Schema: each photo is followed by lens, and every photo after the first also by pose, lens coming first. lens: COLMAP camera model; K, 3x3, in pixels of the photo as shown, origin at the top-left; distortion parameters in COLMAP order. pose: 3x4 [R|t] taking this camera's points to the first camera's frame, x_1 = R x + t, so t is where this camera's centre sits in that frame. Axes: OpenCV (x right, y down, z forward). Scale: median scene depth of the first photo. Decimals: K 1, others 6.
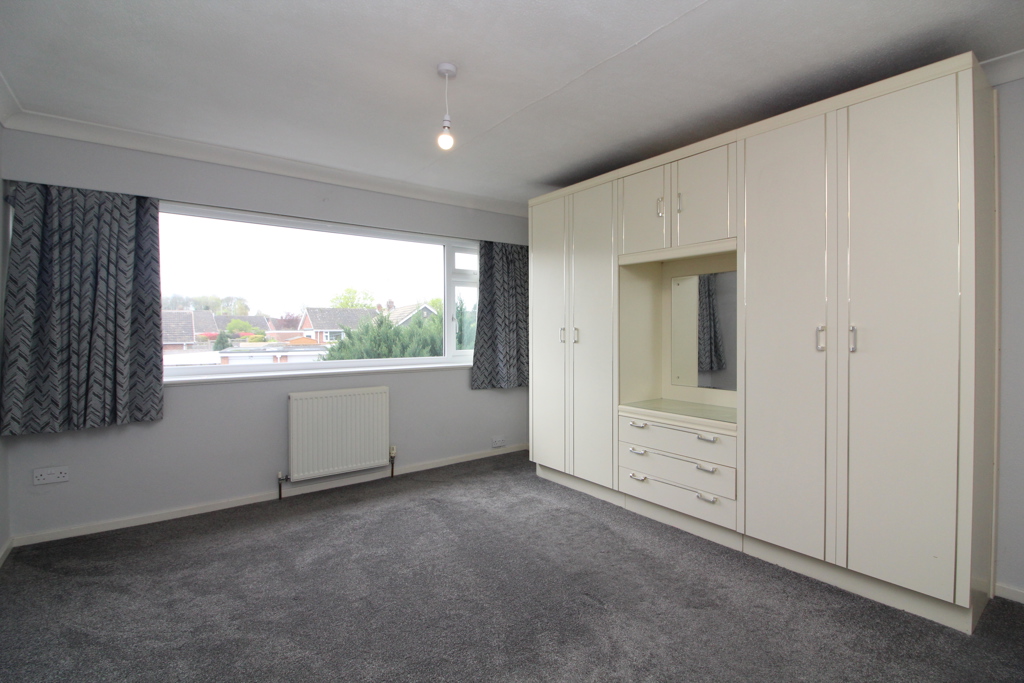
lens RADIAL K [[480.0, 0, 510.0], [0, 480.0, 335.4], [0, 0, 1]] dist [-0.002492, -0.000883]
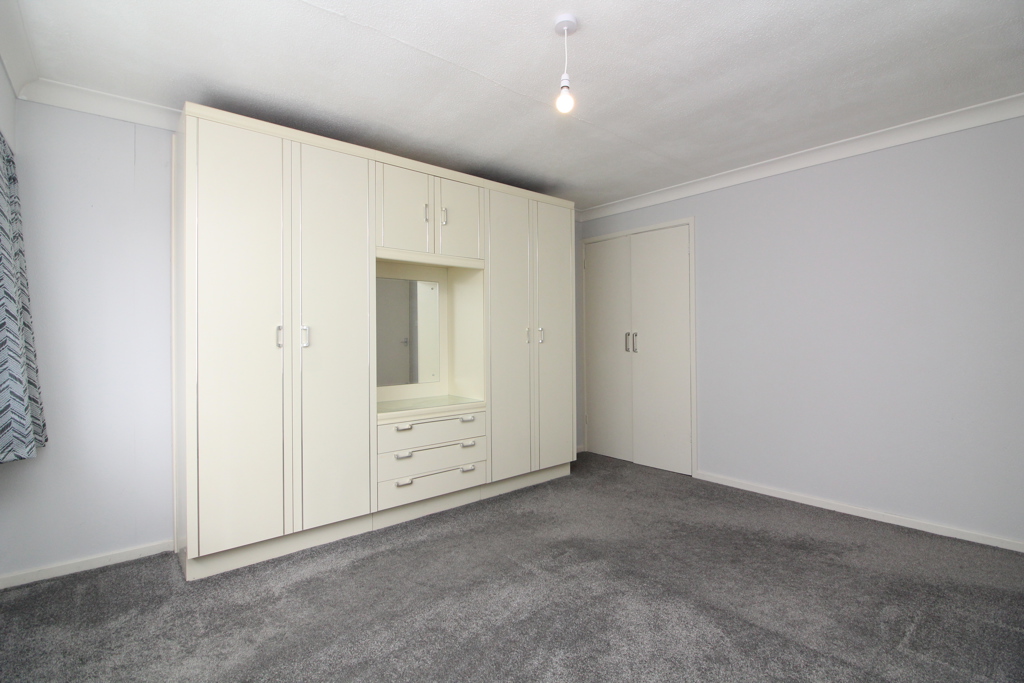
lens RADIAL K [[480.0, 0, 510.0], [0, 480.0, 335.4], [0, 0, 1]] dist [-0.002492, -0.000883]
pose [[-0.051295, 0.008194, 0.998650, -0.684284], [0.023219, 0.999706, -0.007010, 0.012267], [-0.998414, 0.022828, -0.051470, 0.808092]]
